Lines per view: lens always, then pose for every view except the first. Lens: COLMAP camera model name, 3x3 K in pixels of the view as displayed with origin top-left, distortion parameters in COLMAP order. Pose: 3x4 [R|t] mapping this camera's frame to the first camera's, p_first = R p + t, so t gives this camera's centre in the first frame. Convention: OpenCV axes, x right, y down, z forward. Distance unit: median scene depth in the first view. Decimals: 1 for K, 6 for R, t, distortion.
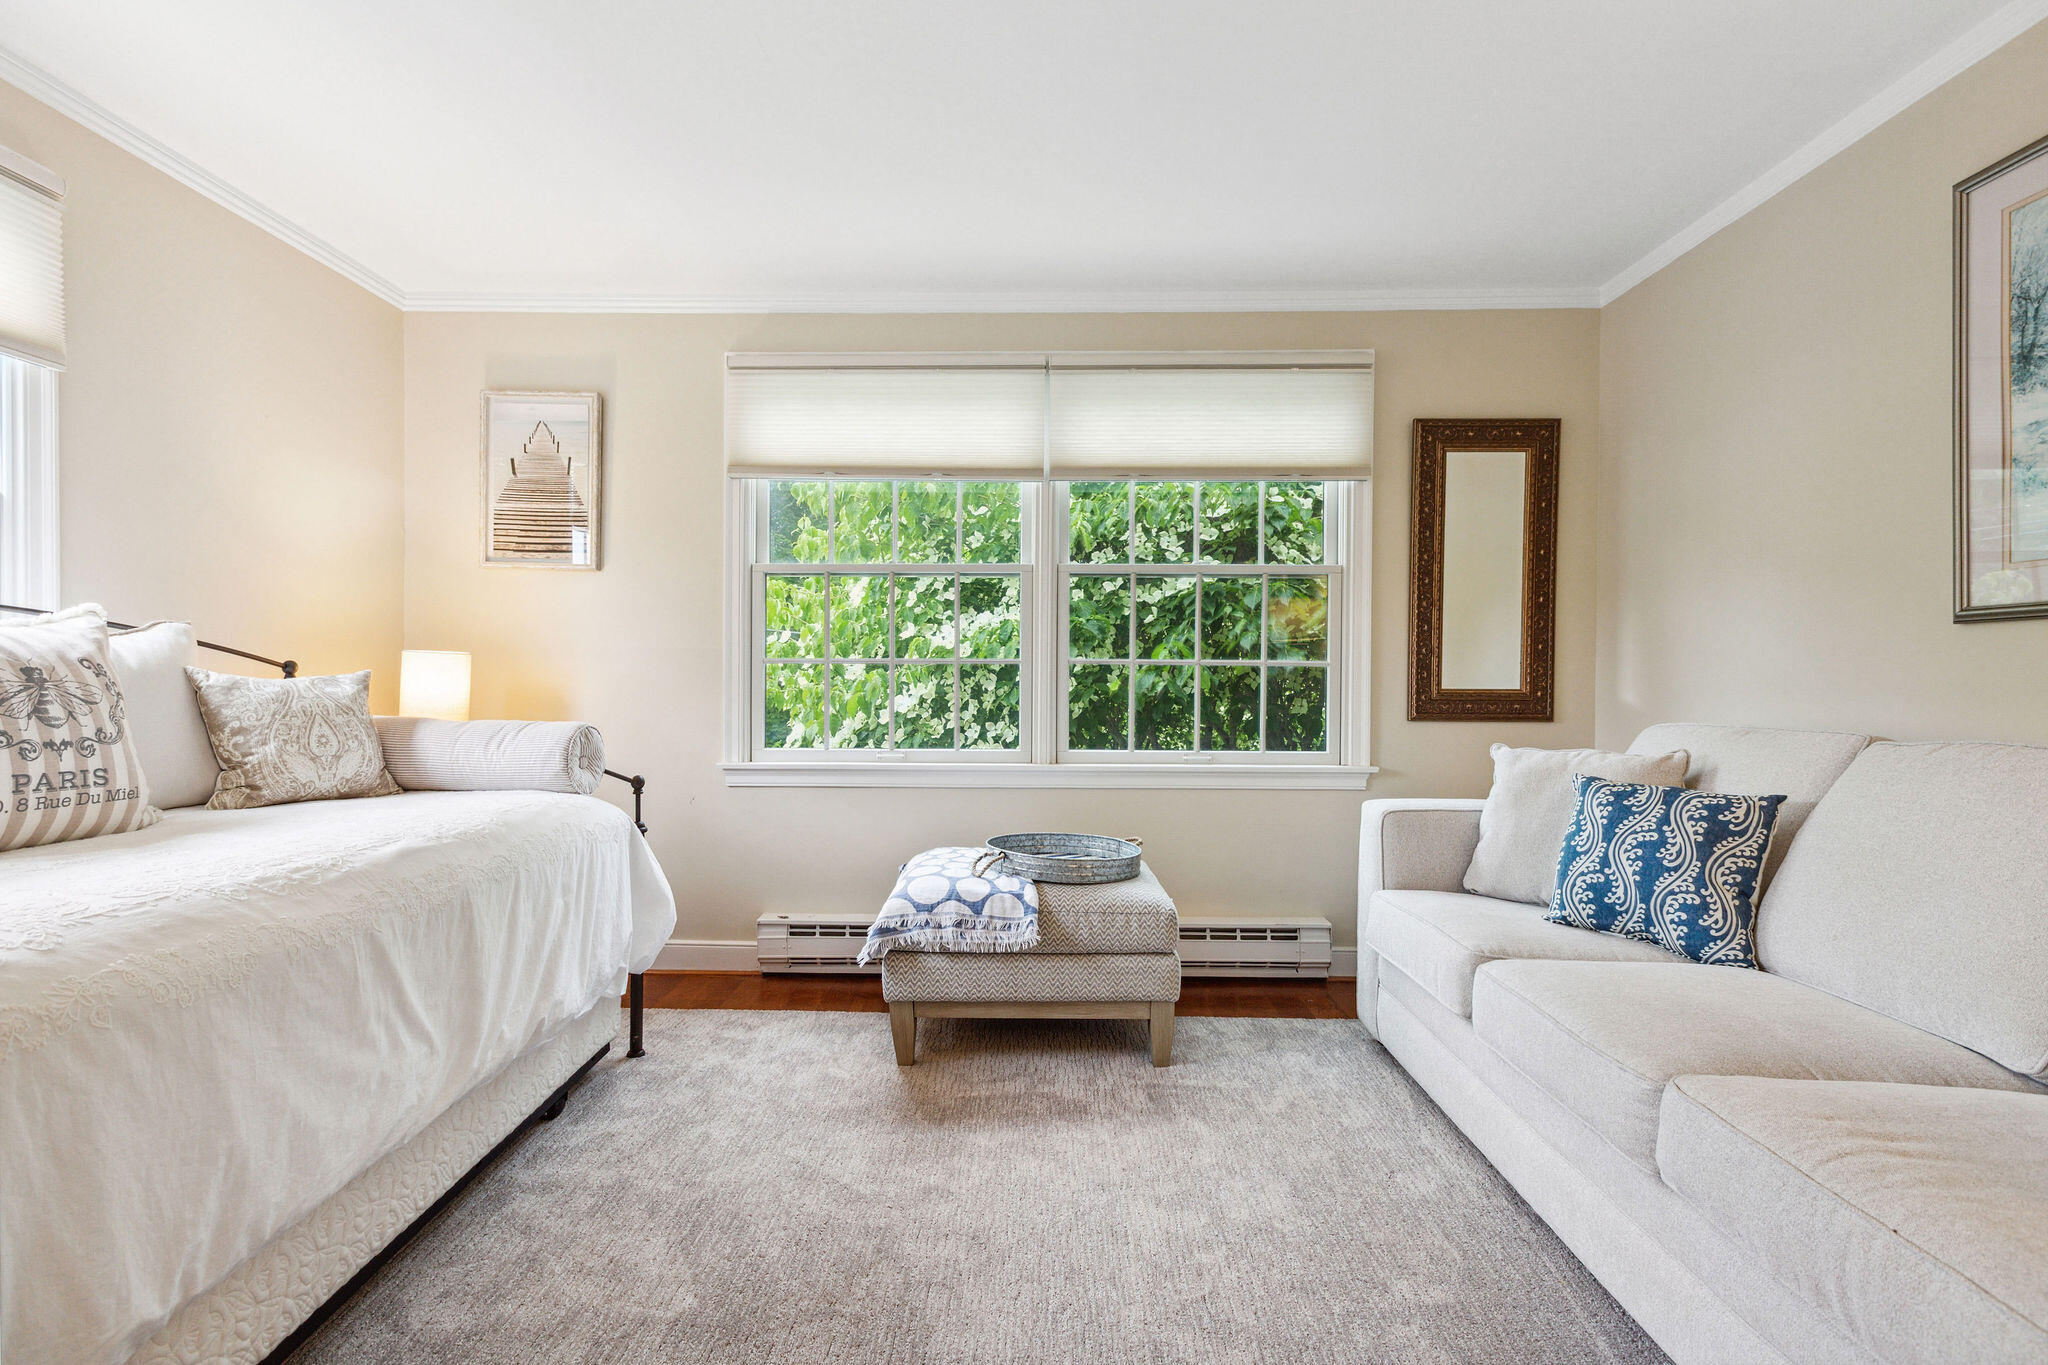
lens RADIAL K [[918.8, 0, 1014.5], [0, 918.8, 685.0], [0, 0, 1]] dist [0.002890, -0.000251]
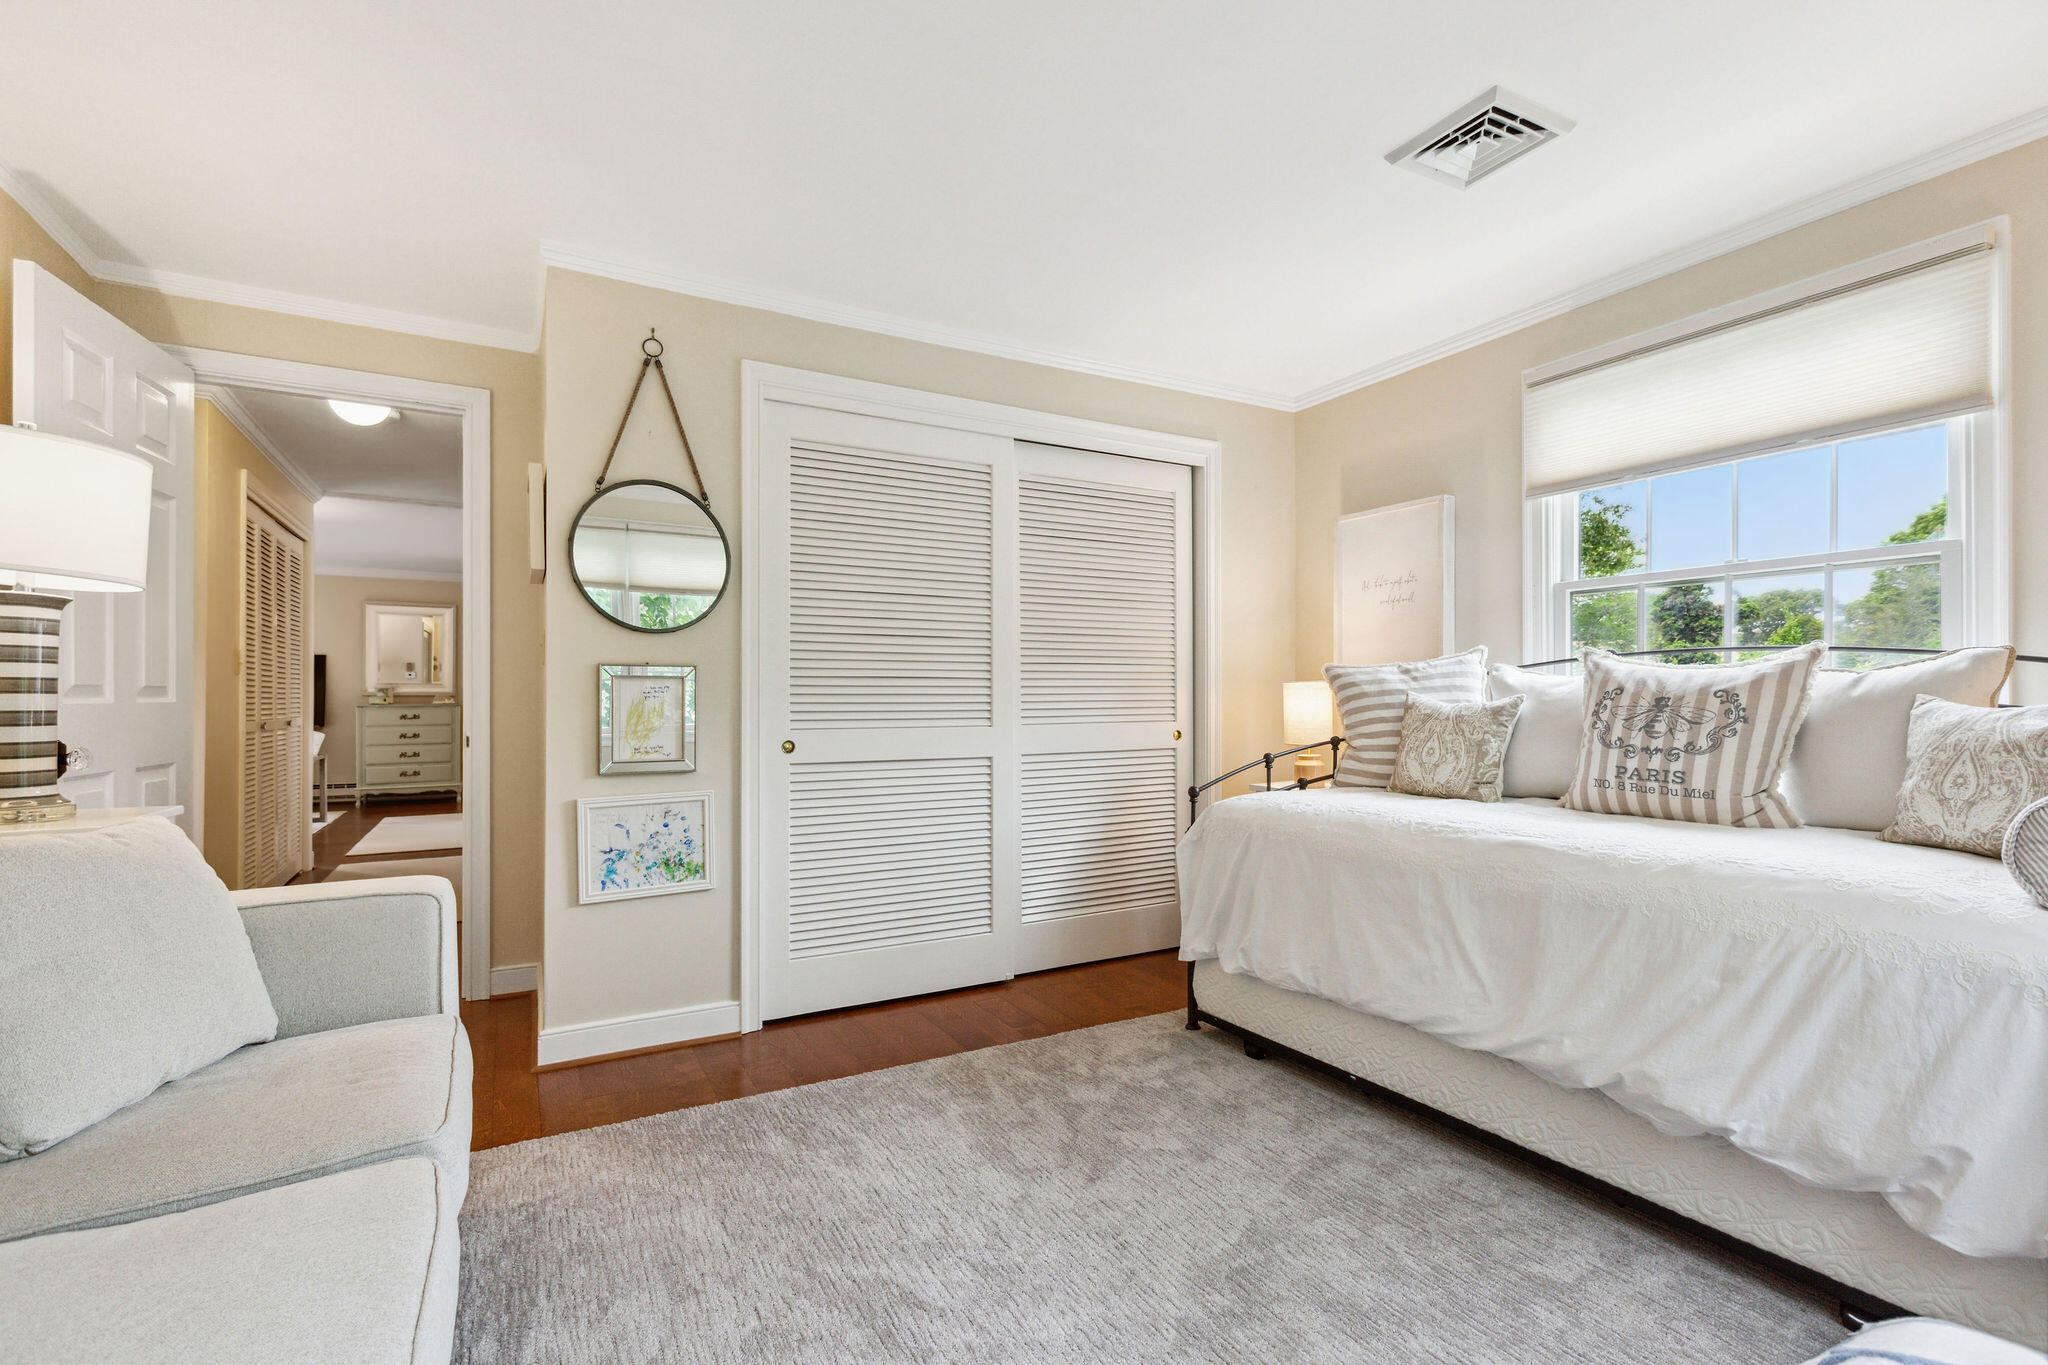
lens RADIAL K [[933.5, 0, 1015.3], [0, 933.5, 692.5], [0, 0, 1]] dist [0.000541, -0.000020]
pose [[-0.867525, -0.007587, -0.497336, 0.454238], [-0.008856, 0.999961, 0.000192, -0.014073], [0.497315, 0.004571, -0.867558, 1.419594]]
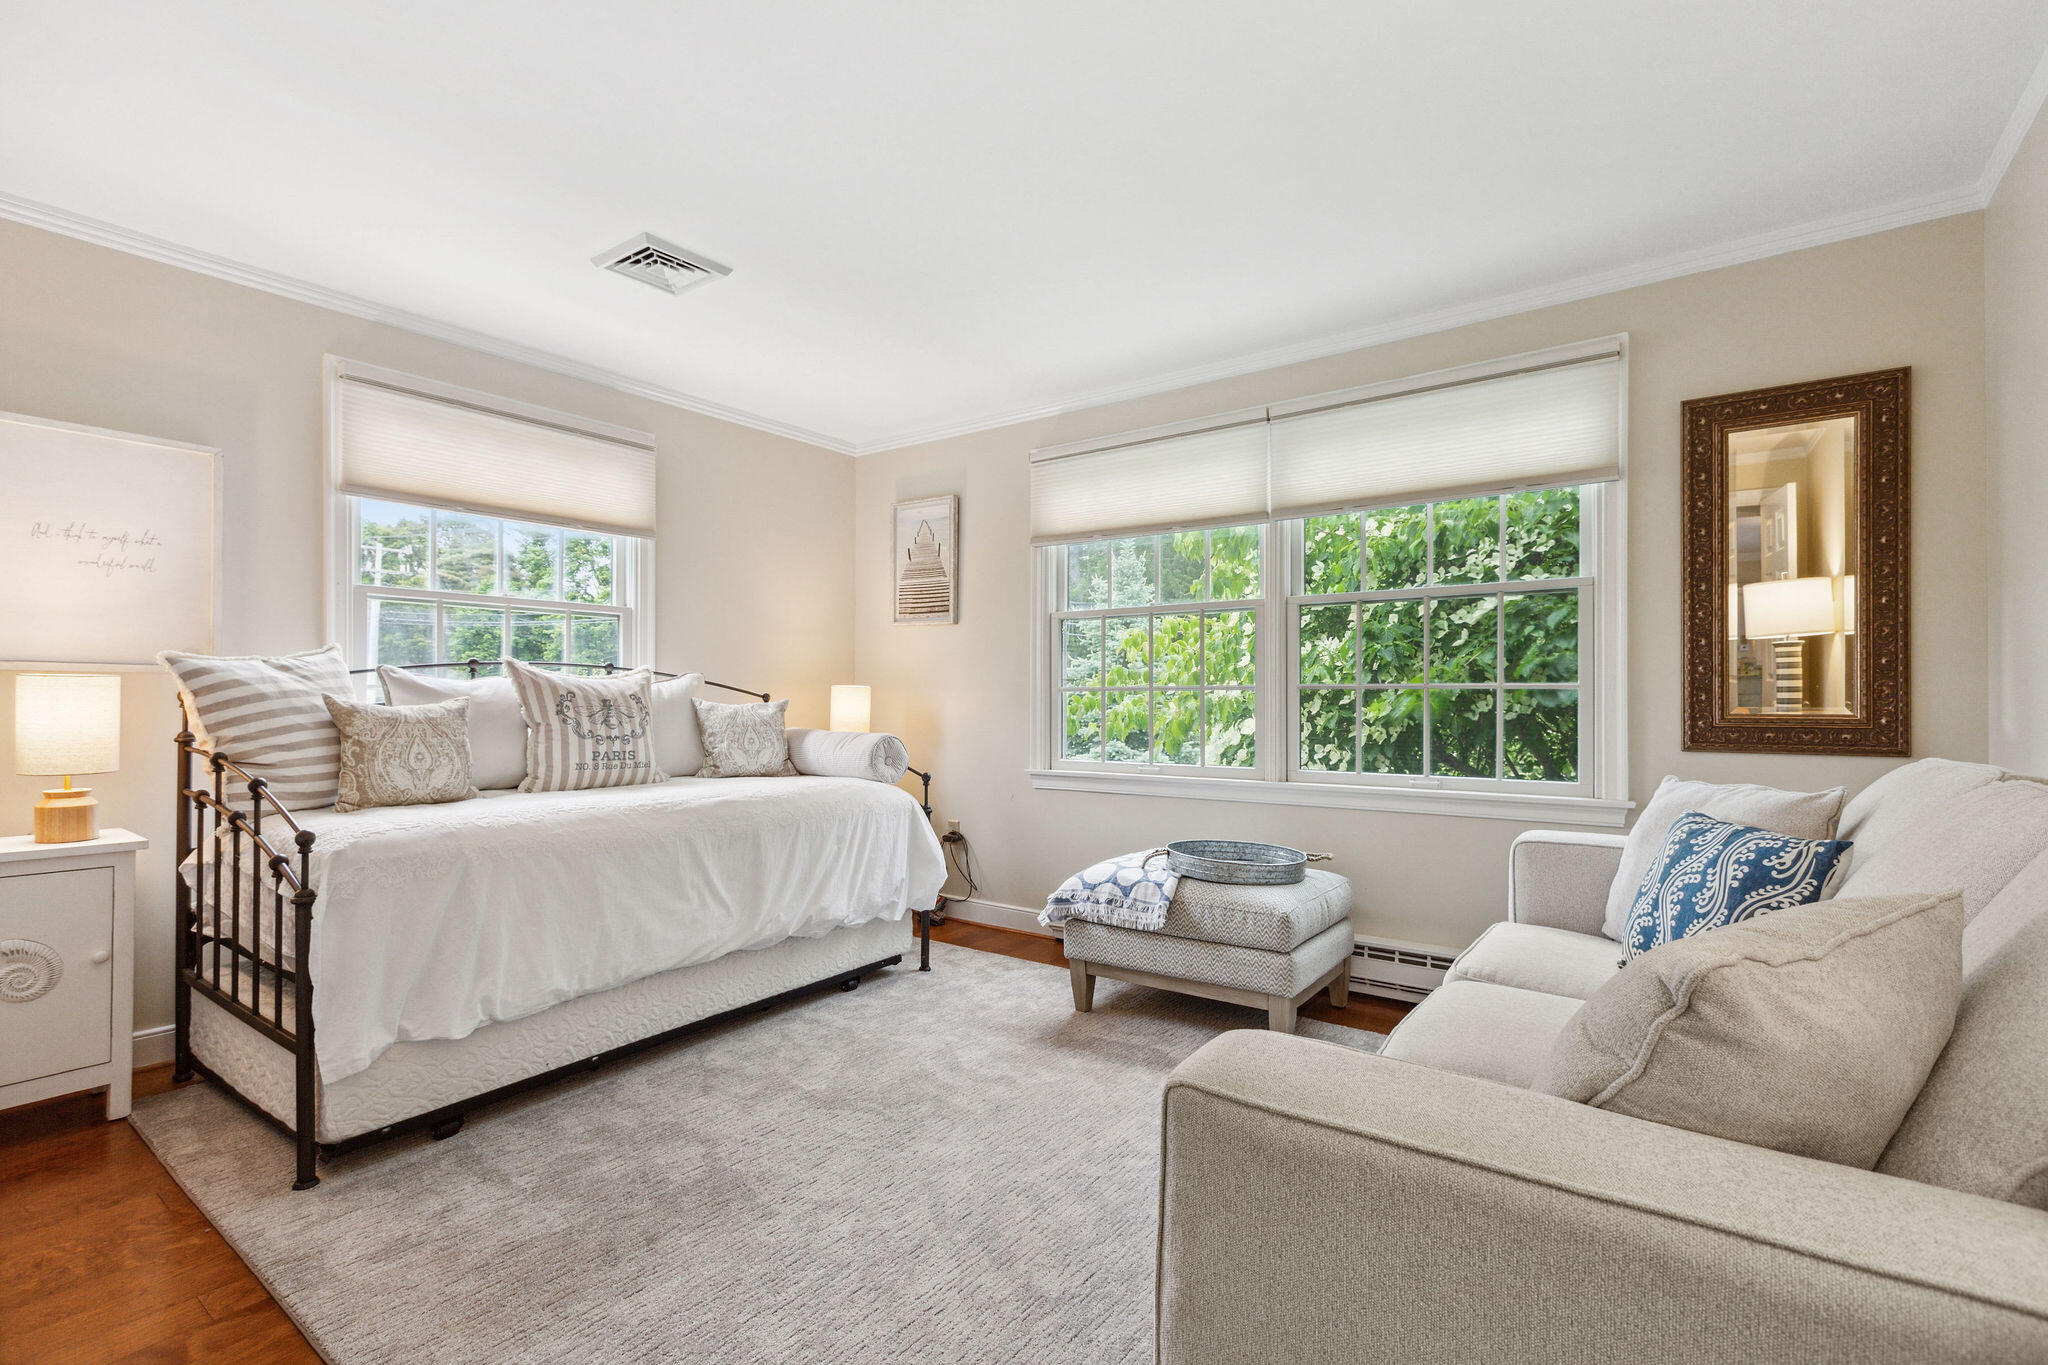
lens RADIAL K [[933.5, 0, 1015.3], [0, 933.5, 692.5], [0, 0, 1]] dist [0.000541, -0.000020]
pose [[0.814978, -0.009160, -0.579420, 0.684957], [-0.000928, 0.999853, -0.017113, 0.000228], [0.579492, 0.014484, 0.814849, -0.121857]]
